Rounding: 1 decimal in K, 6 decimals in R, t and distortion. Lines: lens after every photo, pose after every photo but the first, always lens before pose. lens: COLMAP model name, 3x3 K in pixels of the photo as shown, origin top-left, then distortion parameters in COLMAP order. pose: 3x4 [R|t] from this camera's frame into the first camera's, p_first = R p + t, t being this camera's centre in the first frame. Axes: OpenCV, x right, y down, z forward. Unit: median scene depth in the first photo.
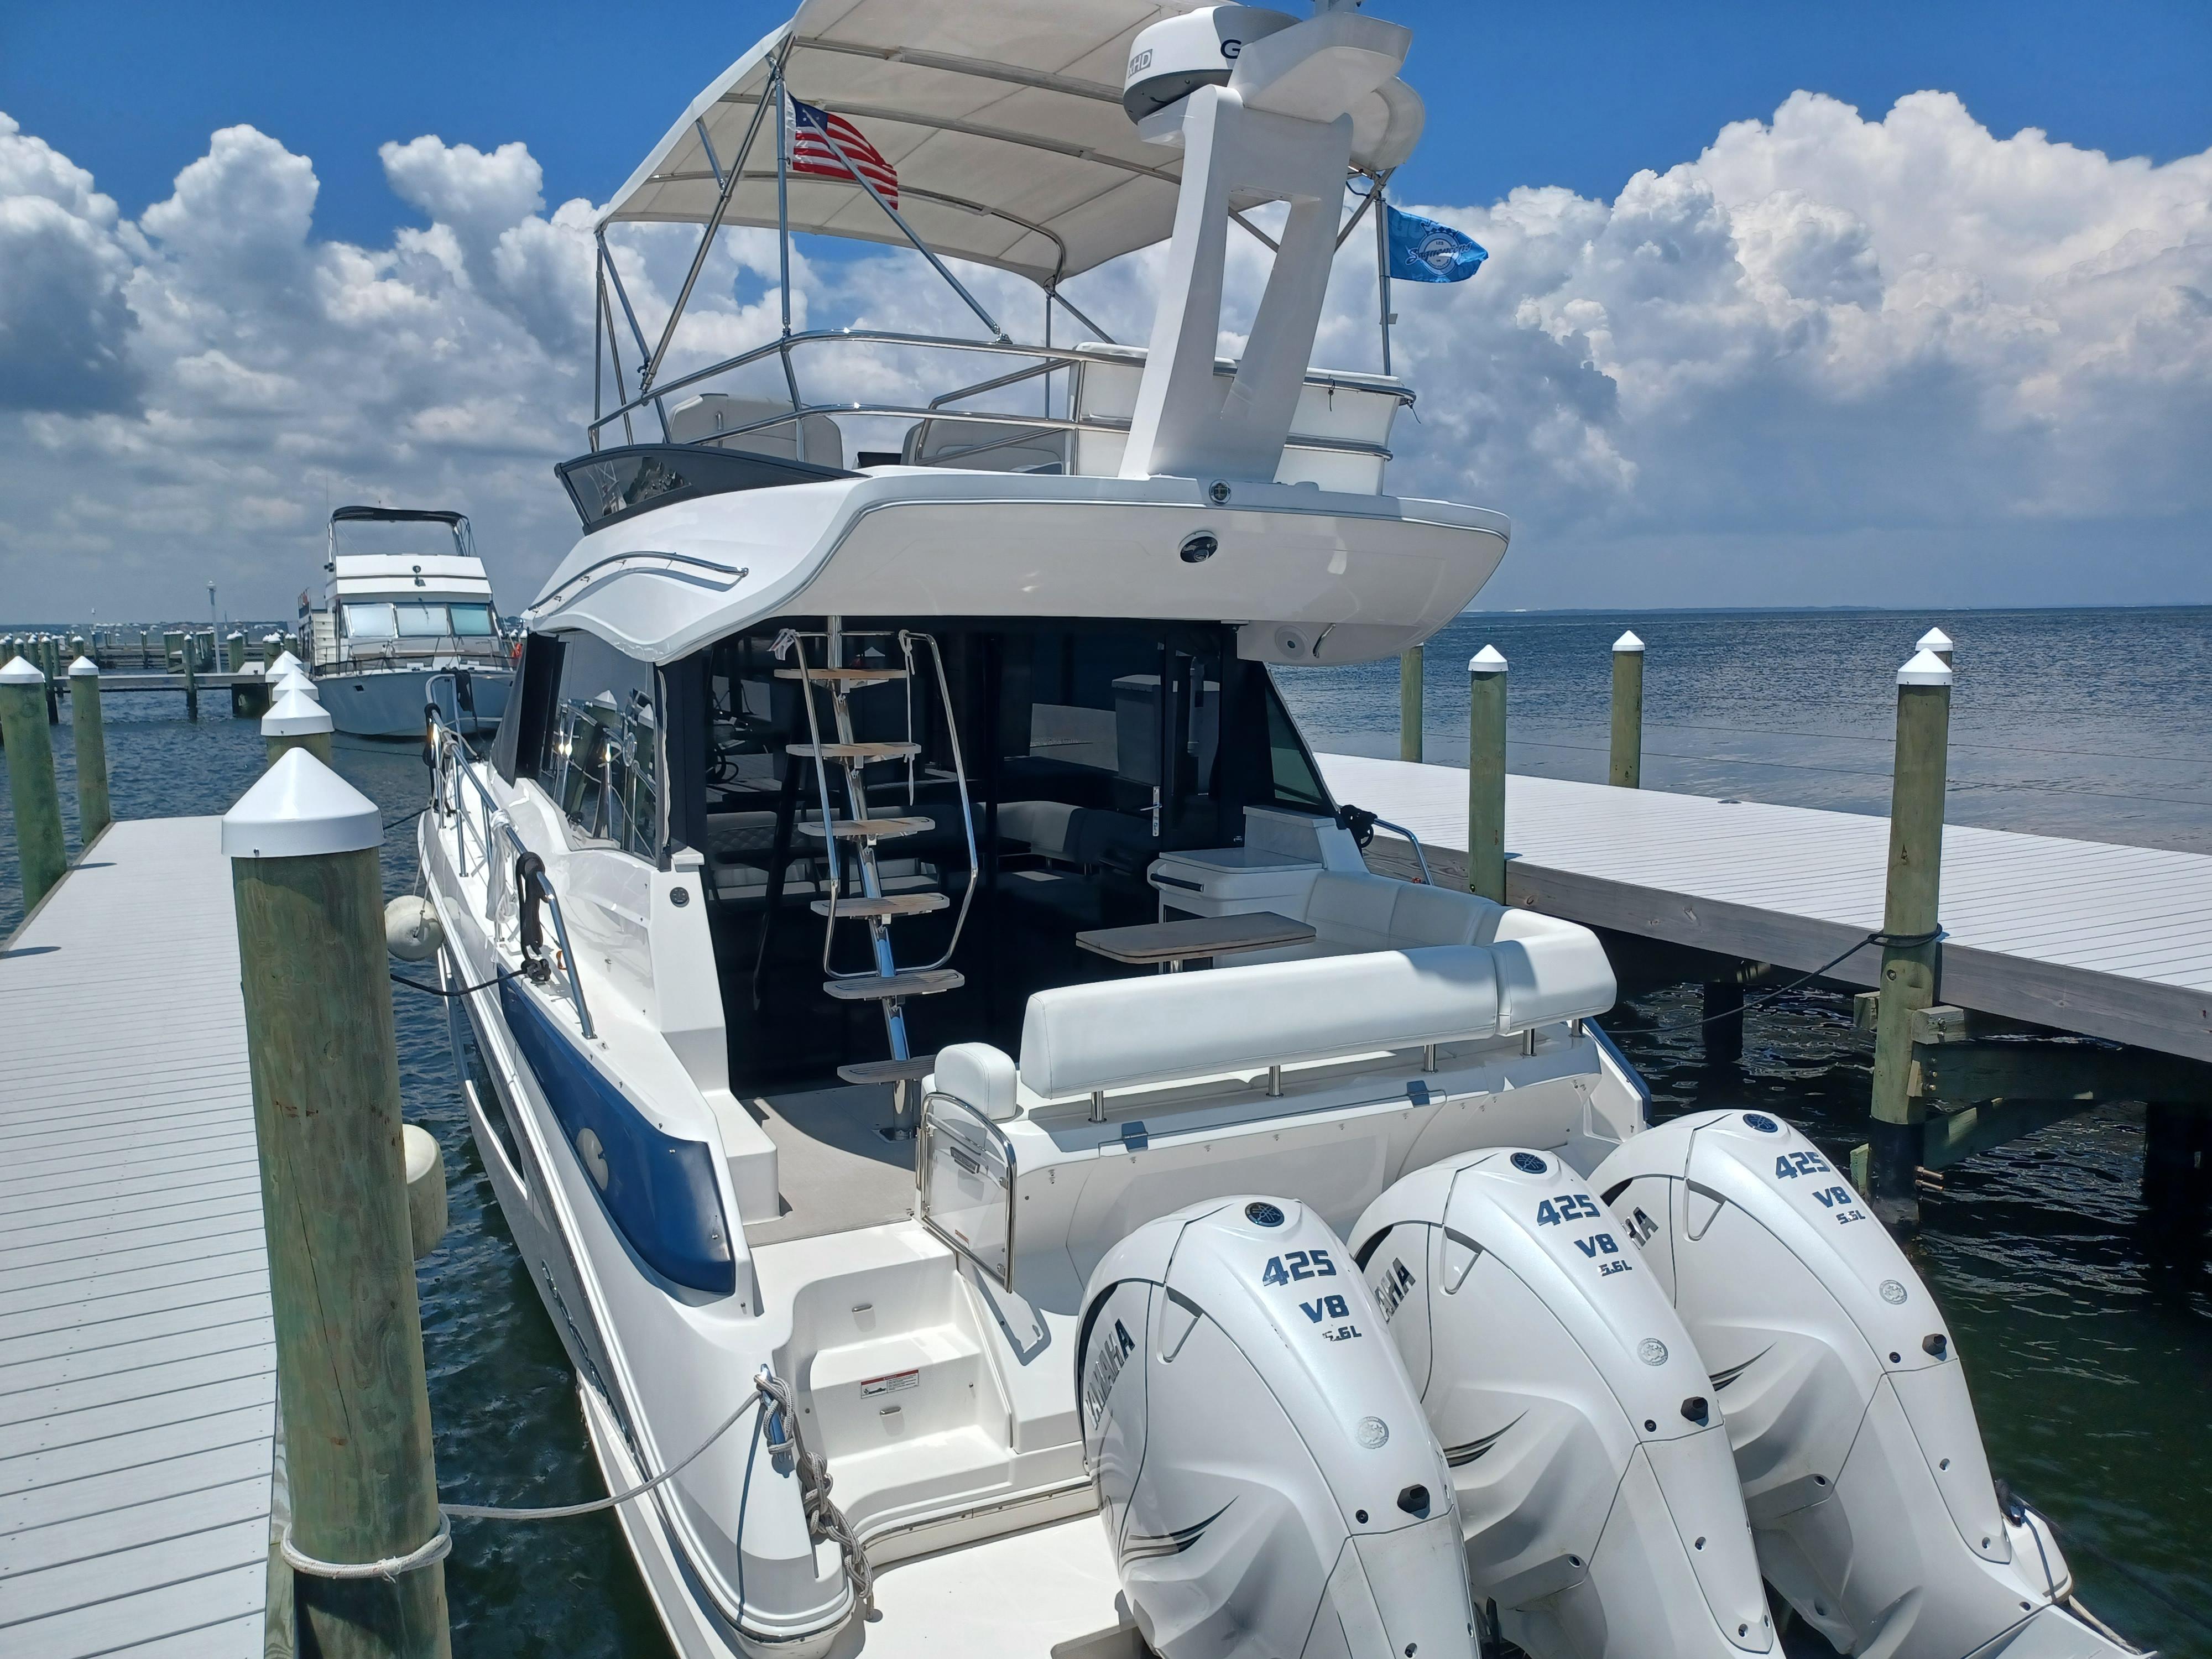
lens RADIAL K [[1620.8, 0, 1139.1], [0, 1620.8, 795.8], [0, 0, 1]] dist [0.066245, -0.038054]
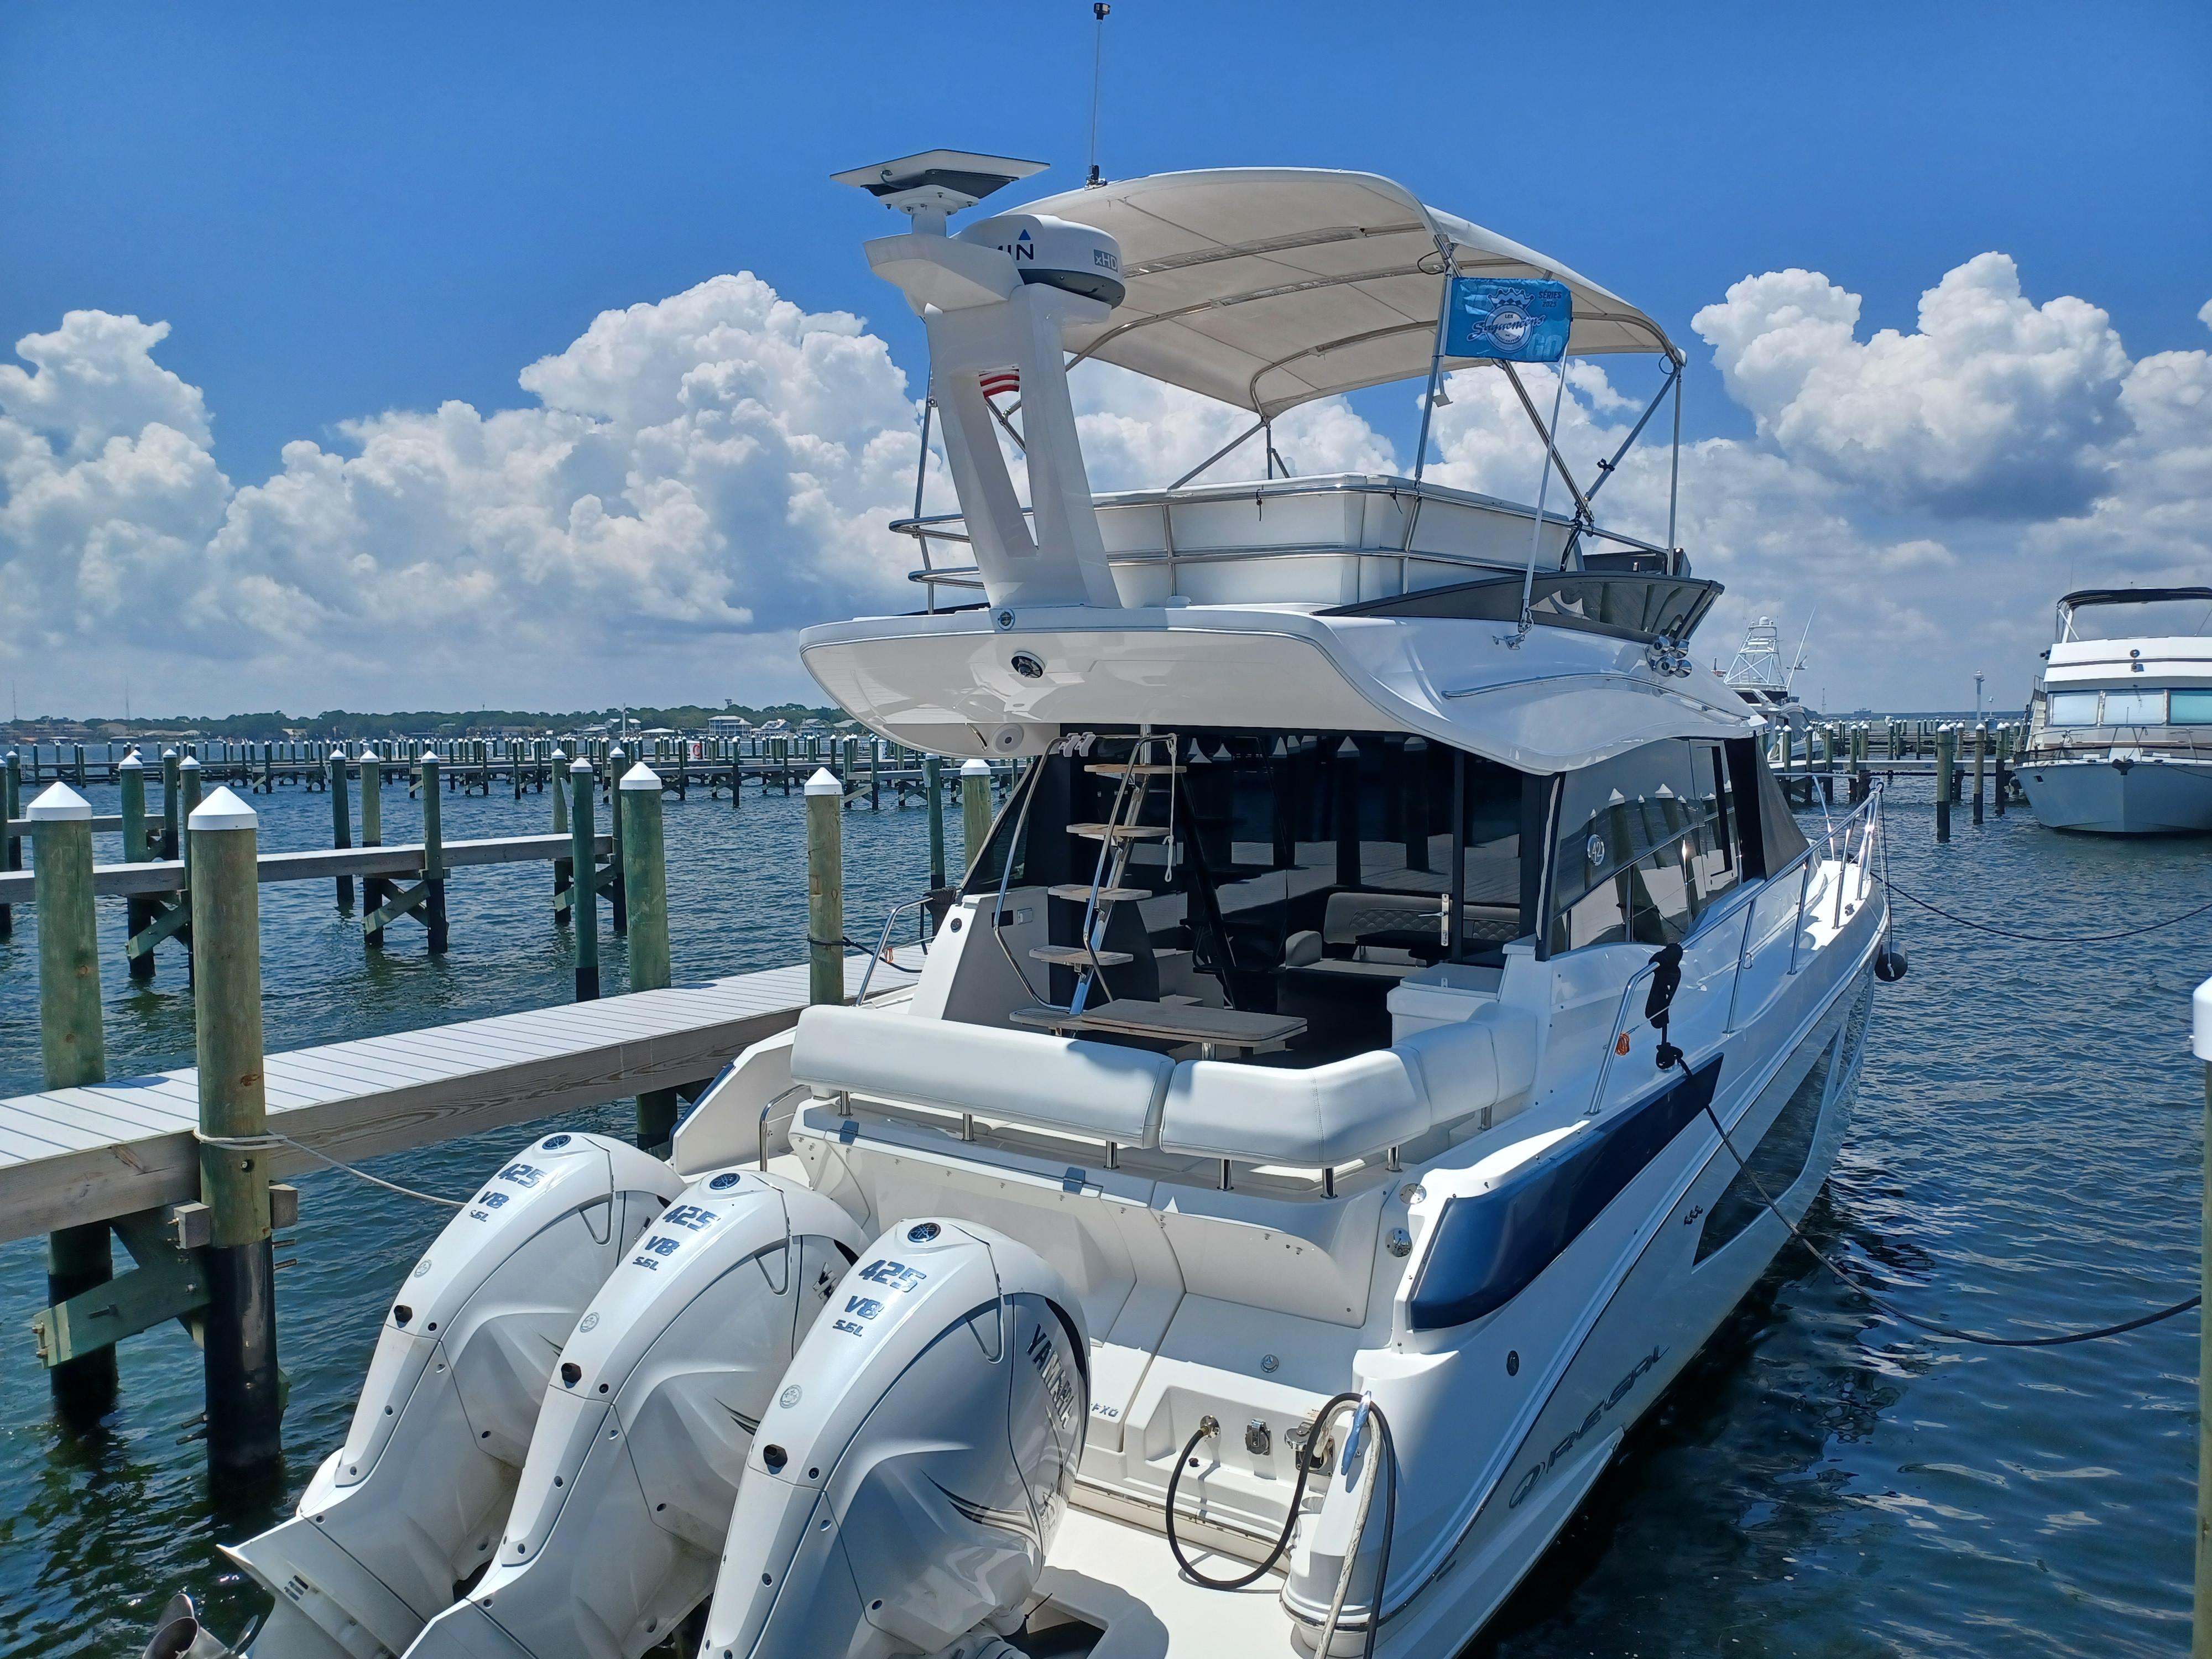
lens RADIAL K [[1620.8, 0, 1101.9], [0, 1620.8, 842.5], [0, 0, 1]] dist [0.066245, -0.038054]
pose [[0.443950, 0.065425, -0.893660, 0.785951], [-0.087172, 0.995754, 0.029594, -0.047101], [0.891801, 0.064764, 0.447768, 0.381743]]
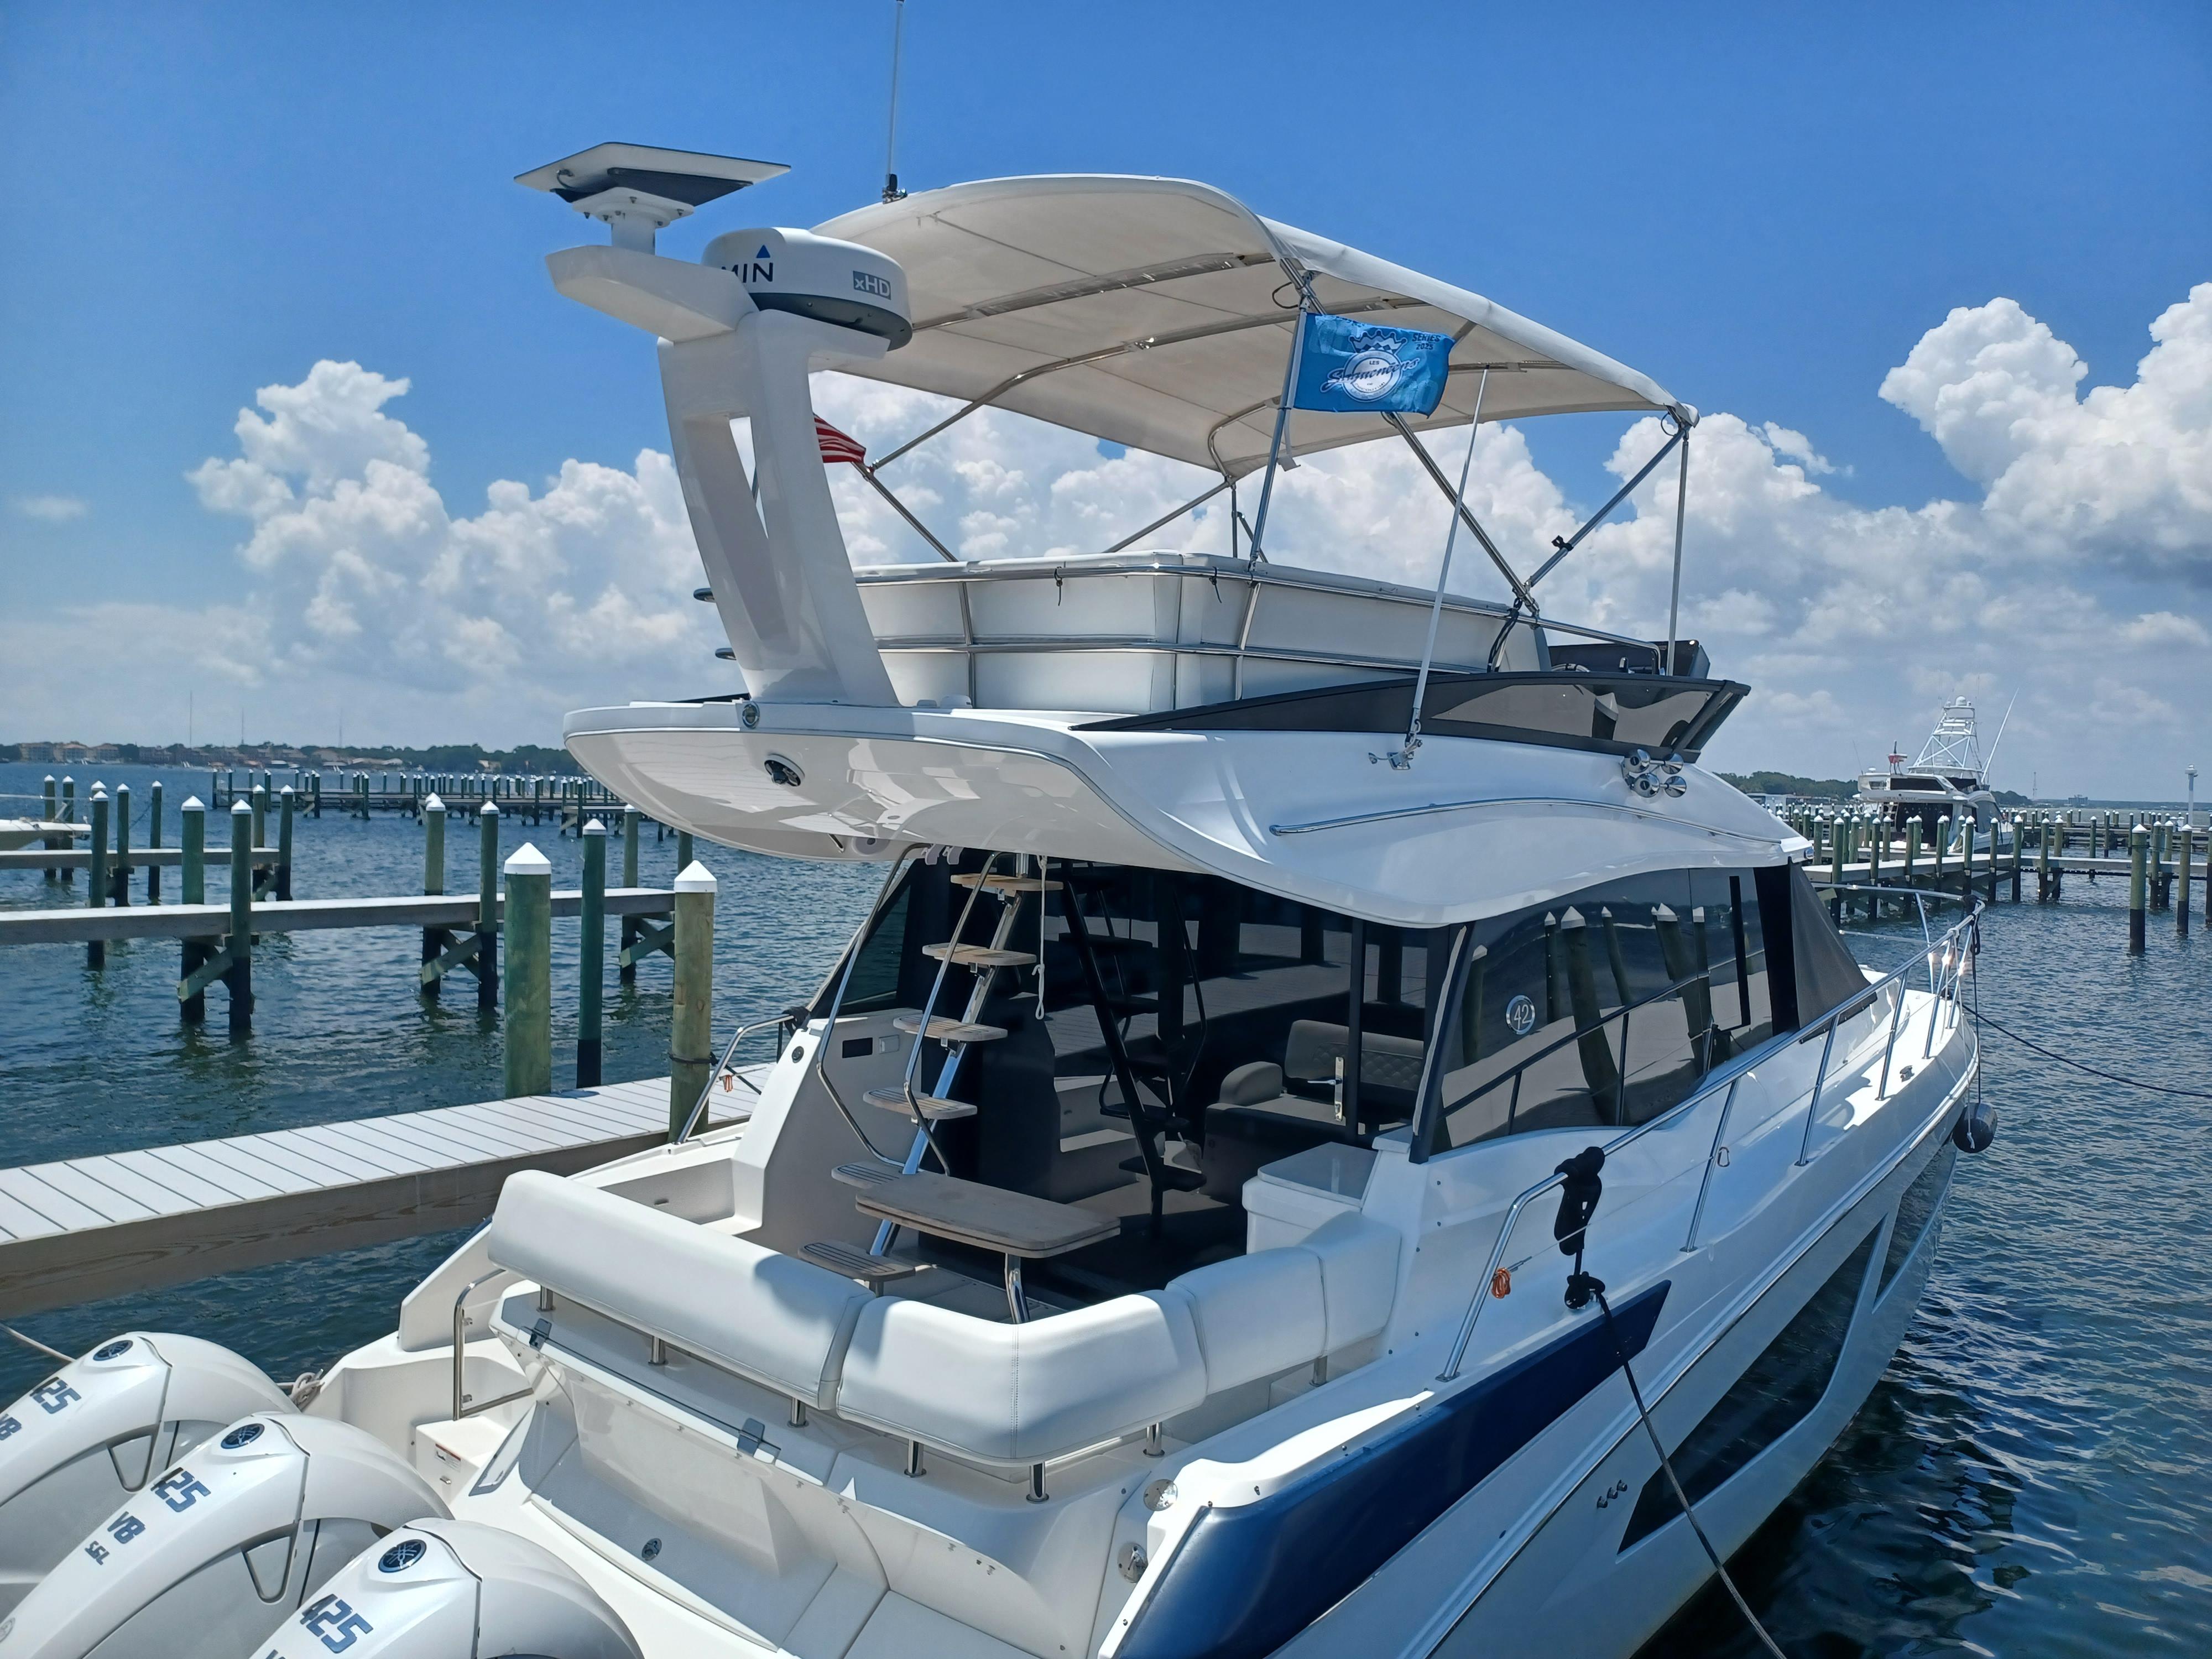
lens RADIAL K [[1620.8, 0, 1121.3], [0, 1620.8, 830.0], [0, 0, 1]] dist [0.066245, -0.038054]
pose [[0.354607, 0.044638, -0.933949, 0.711376], [-0.124722, 0.992192, 0.000066, -0.102386], [0.926660, 0.116460, 0.357405, 0.603177]]
